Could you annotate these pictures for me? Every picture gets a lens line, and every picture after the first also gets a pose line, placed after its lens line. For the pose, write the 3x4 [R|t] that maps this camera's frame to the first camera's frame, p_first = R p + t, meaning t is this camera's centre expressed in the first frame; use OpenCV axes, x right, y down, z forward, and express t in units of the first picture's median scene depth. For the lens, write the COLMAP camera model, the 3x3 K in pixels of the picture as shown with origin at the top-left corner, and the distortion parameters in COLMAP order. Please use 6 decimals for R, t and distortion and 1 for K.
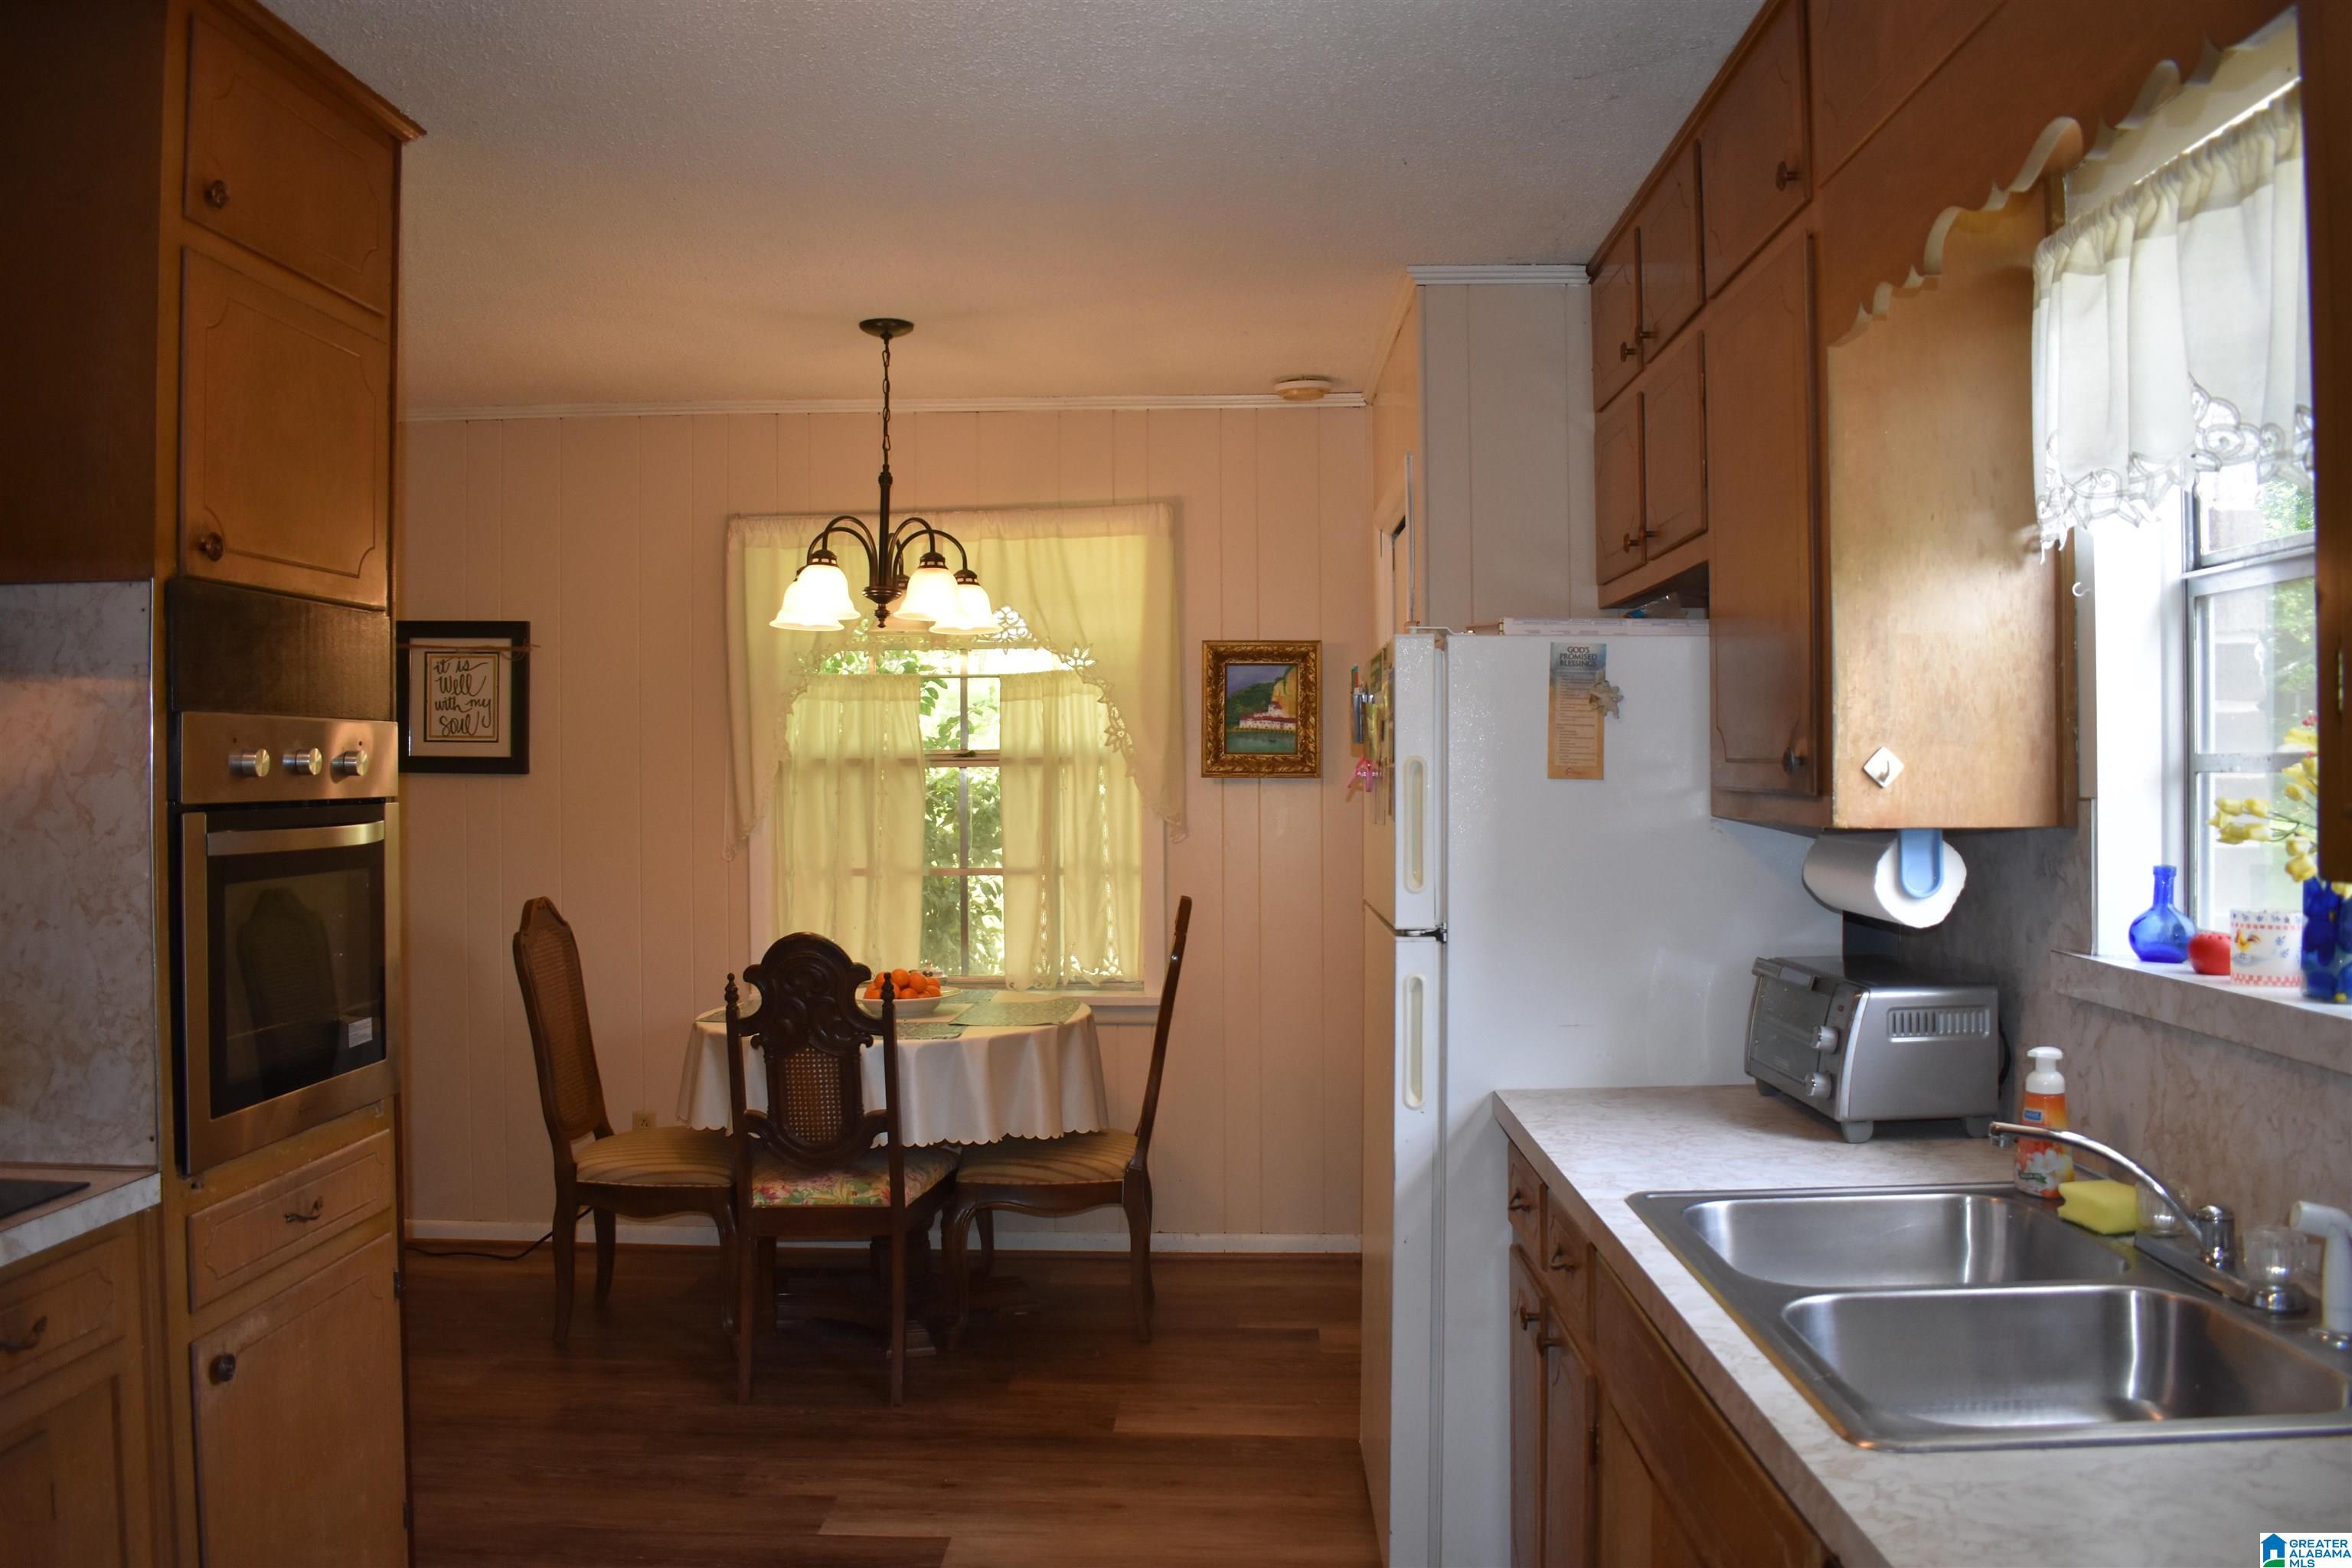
lens RADIAL K [[1800.2, 0, 1176.0], [0, 1800.2, 784.0], [0, 0, 1]] dist [-0.092921, 0.014099]
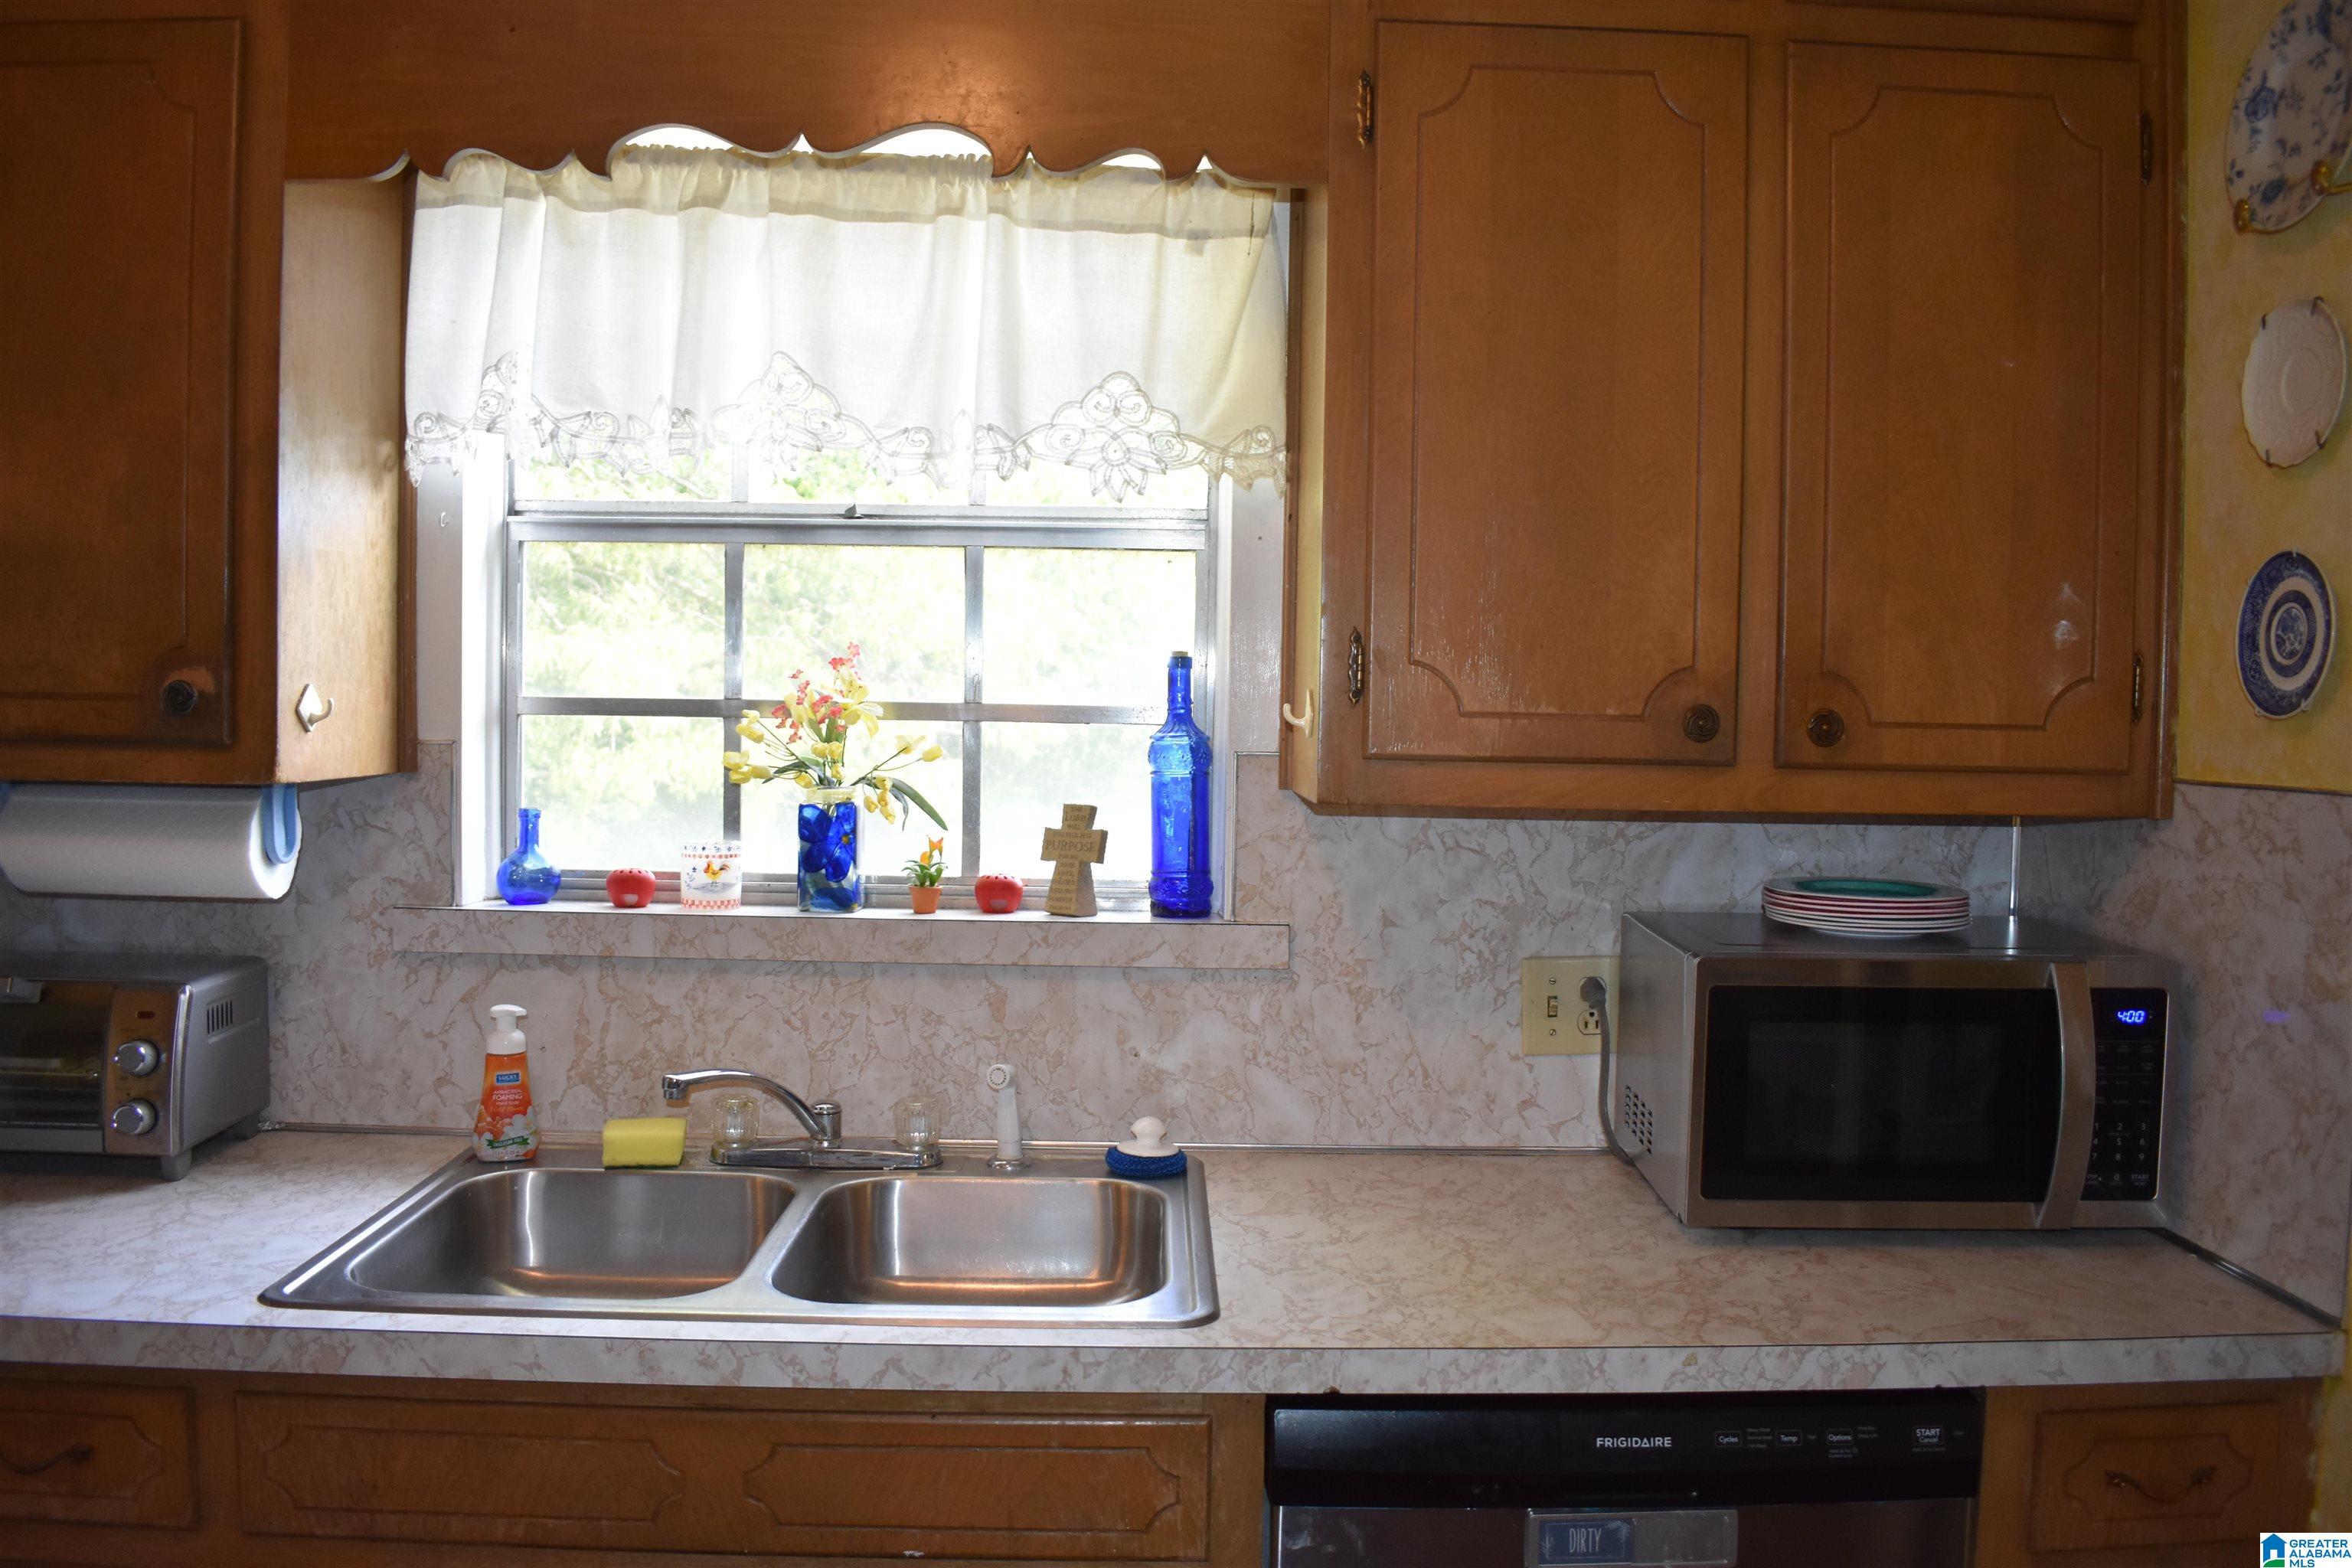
lens RADIAL K [[1800.2, 0, 1176.0], [0, 1800.2, 784.0], [0, 0, 1]] dist [-0.092921, 0.014099]
pose [[-0.053823, -0.041249, 0.997698, -0.508817], [-0.009245, 0.999124, 0.040810, -0.013064], [-0.998508, -0.007027, -0.054158, 0.737723]]
